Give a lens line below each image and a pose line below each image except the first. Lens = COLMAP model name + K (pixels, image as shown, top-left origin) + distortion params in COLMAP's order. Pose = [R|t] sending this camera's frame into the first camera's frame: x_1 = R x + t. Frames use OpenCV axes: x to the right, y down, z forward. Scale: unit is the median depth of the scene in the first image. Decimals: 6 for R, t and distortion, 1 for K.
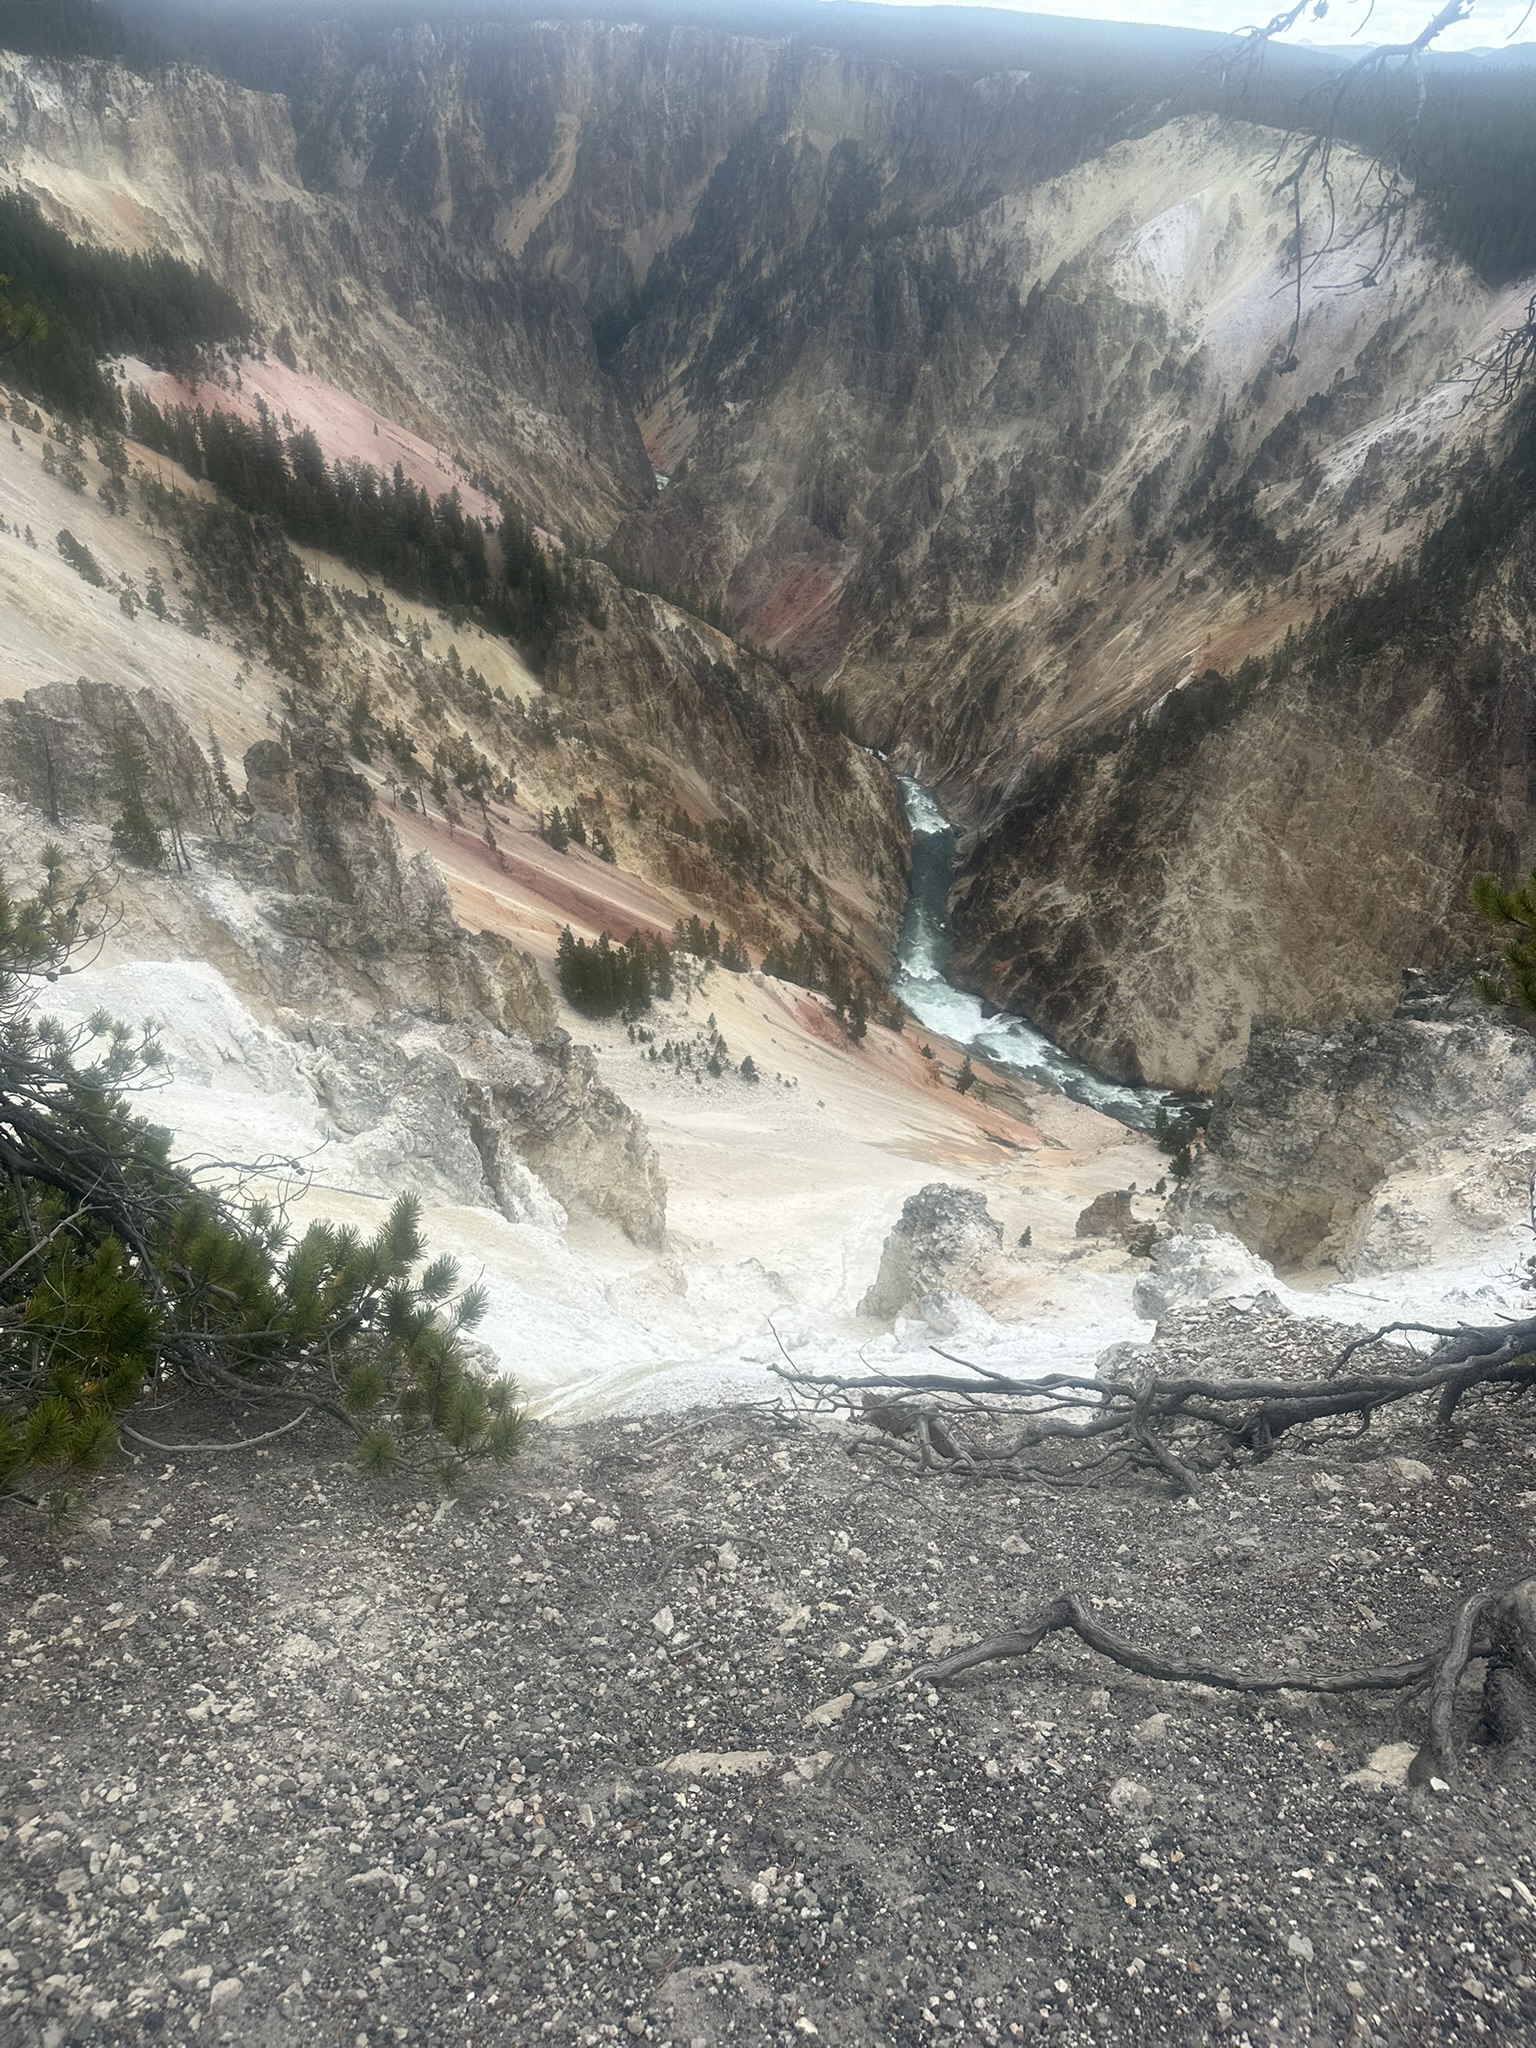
lens RADIAL K [[1493.1, 0, 760.6], [0, 1493.1, 1026.5], [0, 0, 1]] dist [0.071448, -0.077815]
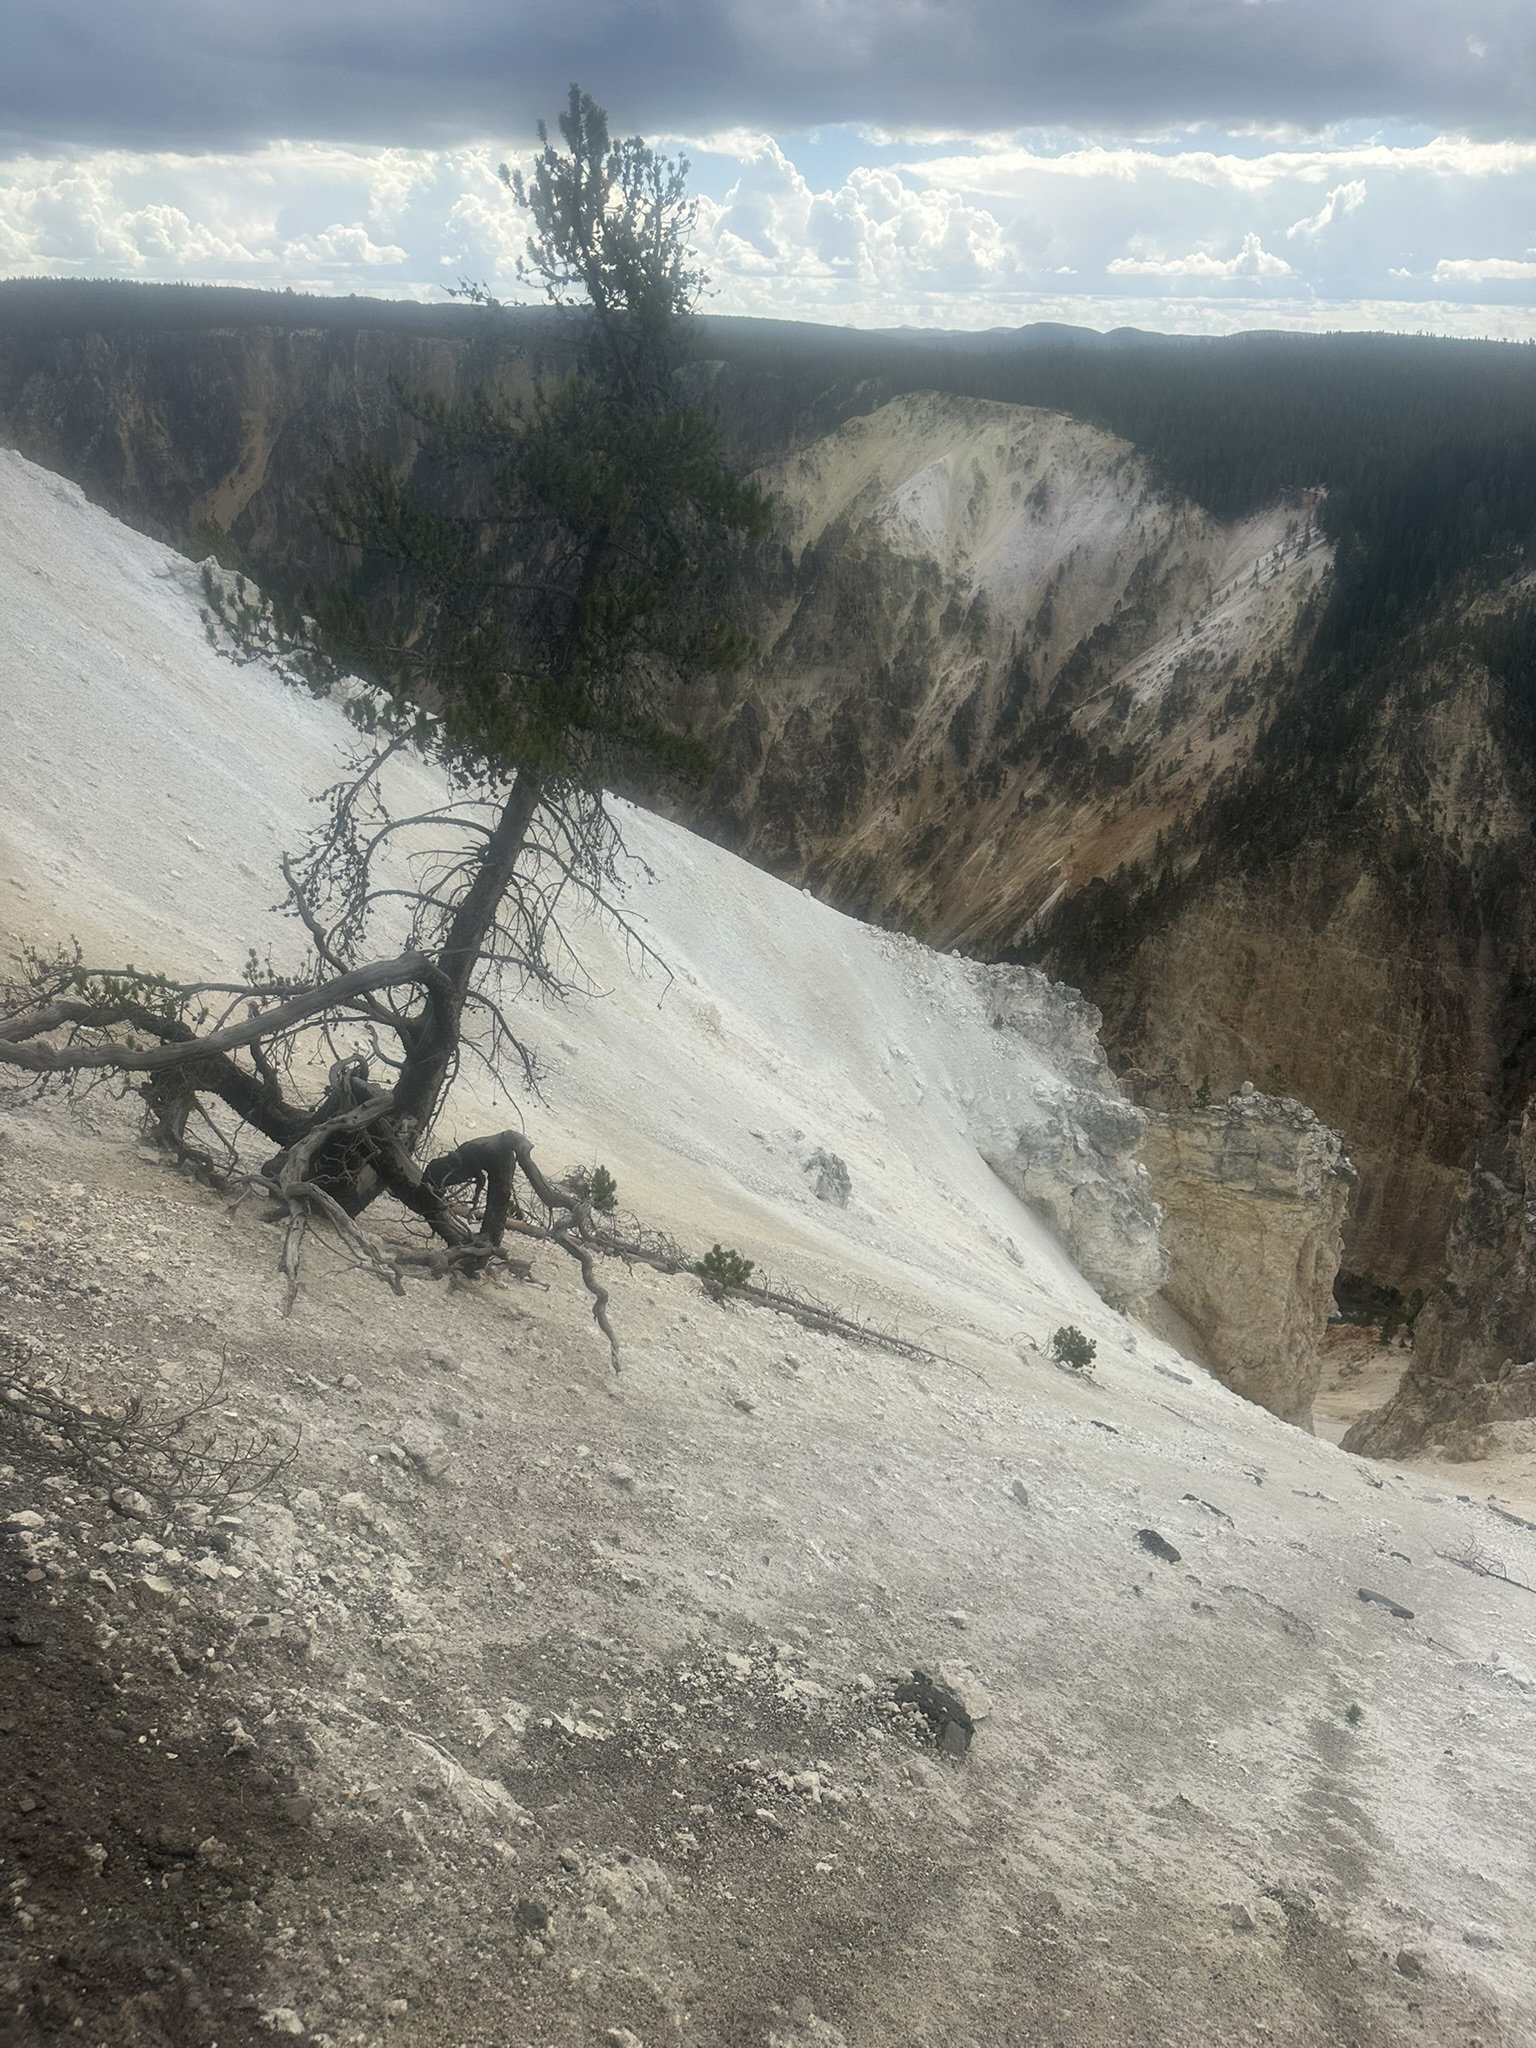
lens RADIAL K [[1493.1, 0, 767.8], [0, 1493.1, 1033.0], [0, 0, 1]] dist [0.071448, -0.077815]
pose [[0.969313, -0.125348, 0.211473, -0.148166], [0.154289, 0.979911, -0.126371, -0.029173], [-0.191384, 0.155121, 0.969180, 0.036064]]
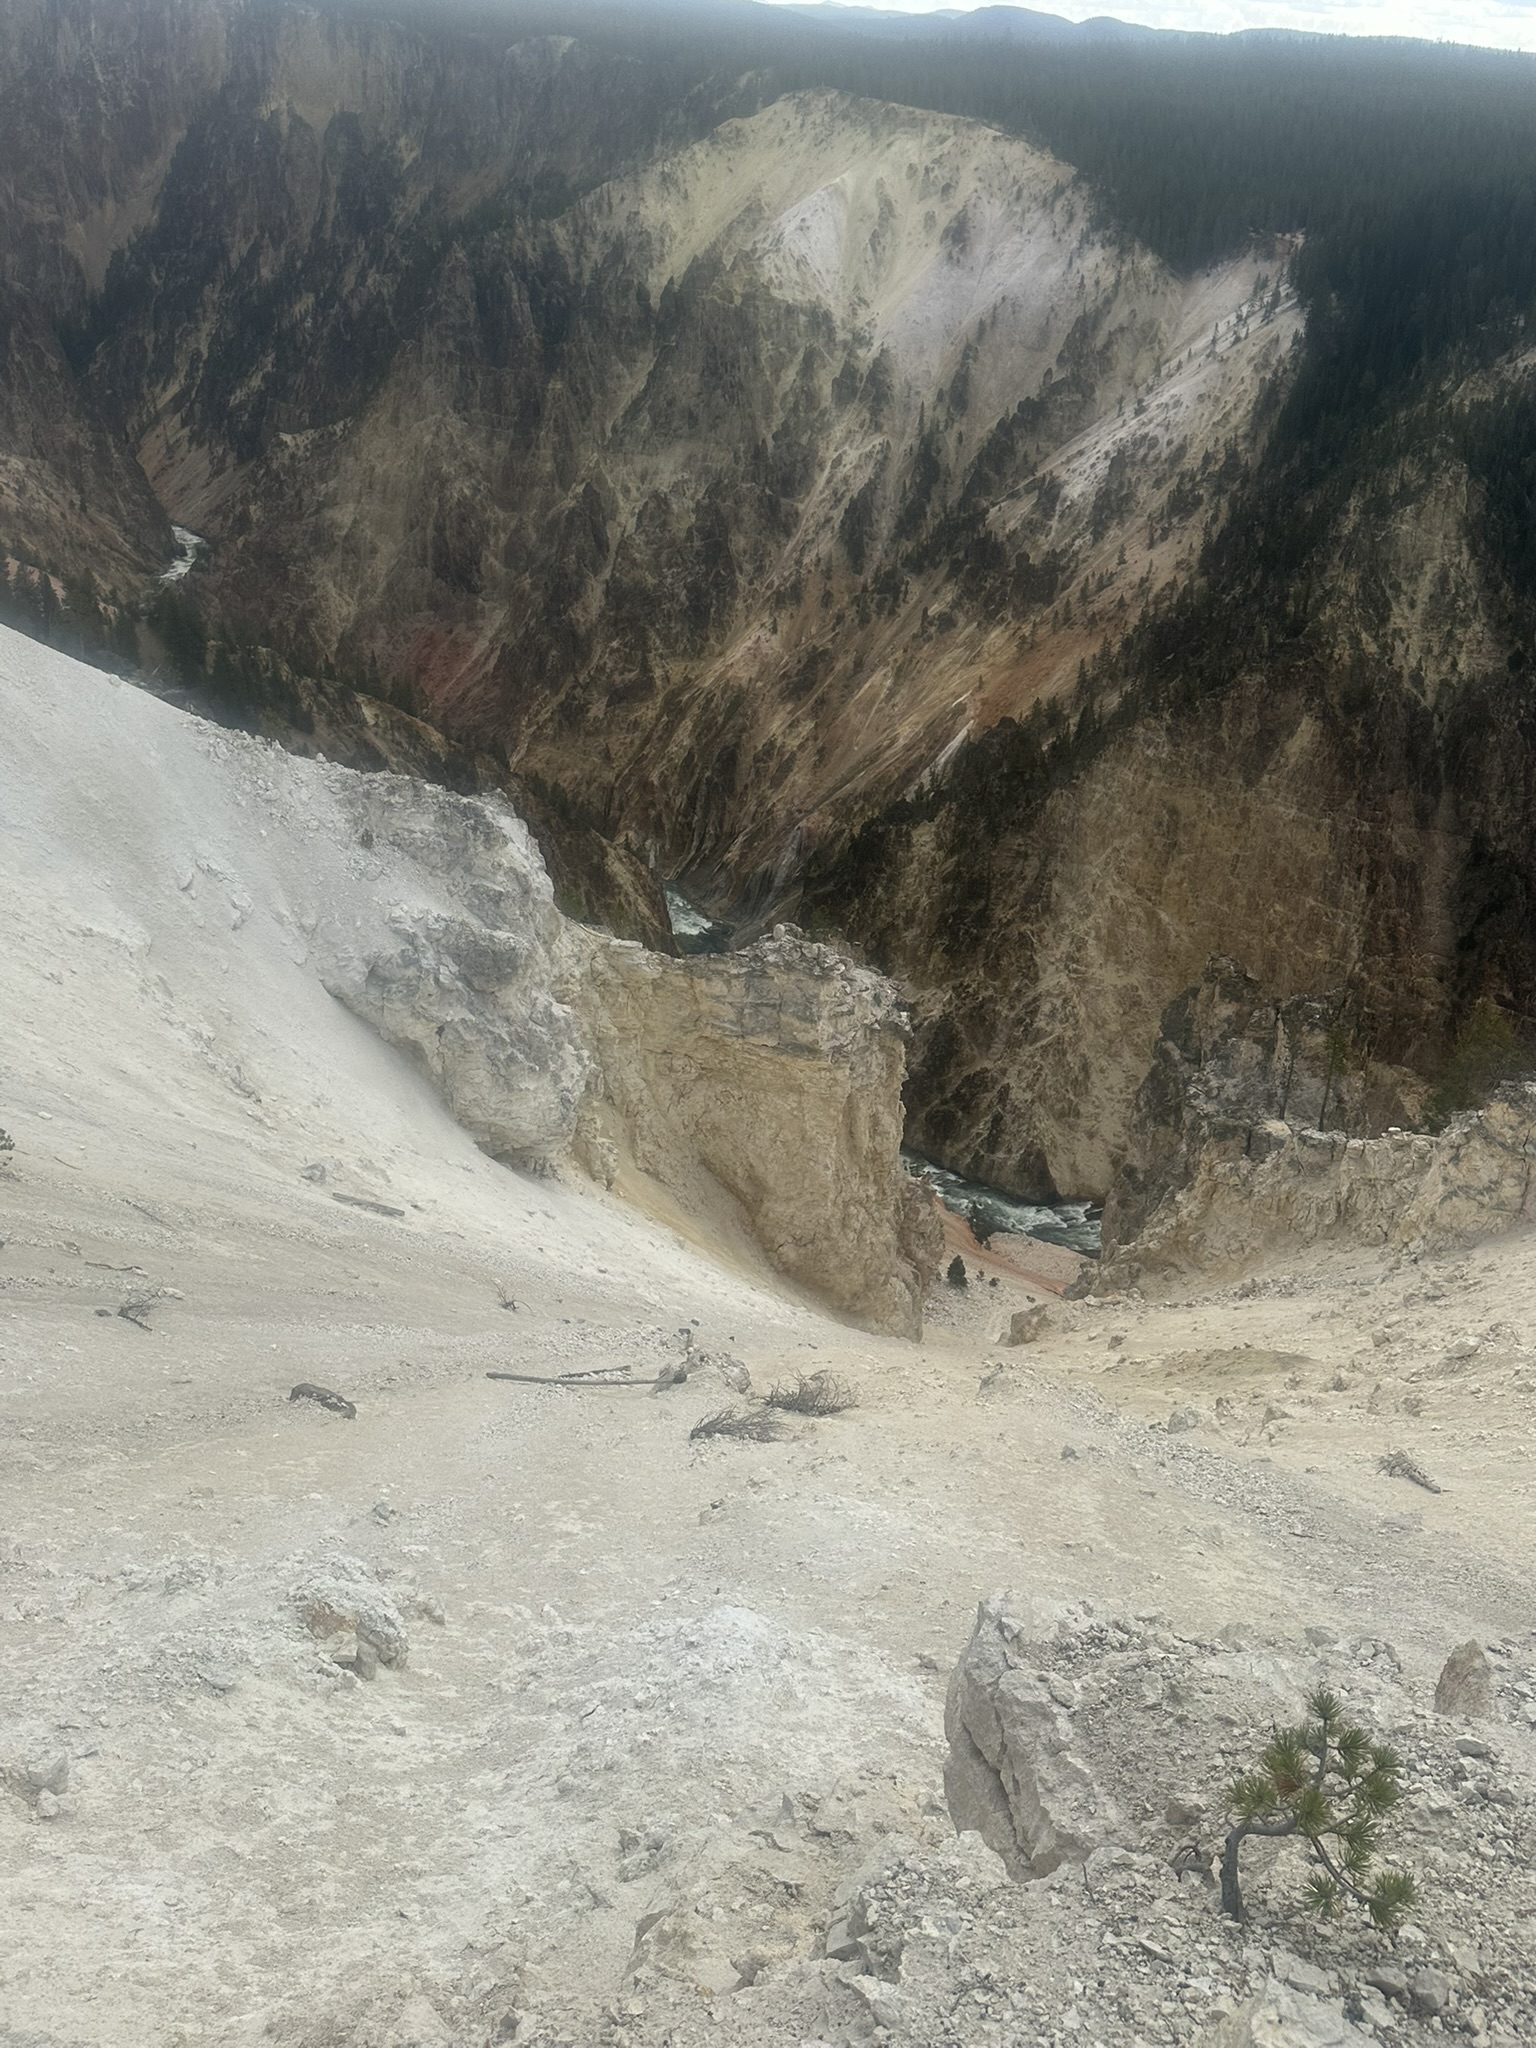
lens RADIAL K [[1823.3, 0, 771.5], [0, 1823.3, 1068.5], [0, 0, 1]] dist [0.070535, -0.087362]
pose [[0.953375, -0.139703, 0.267506, -0.131048], [0.152698, 0.987868, -0.028300, -0.023729], [-0.260307, 0.067828, 0.963140, 0.027033]]
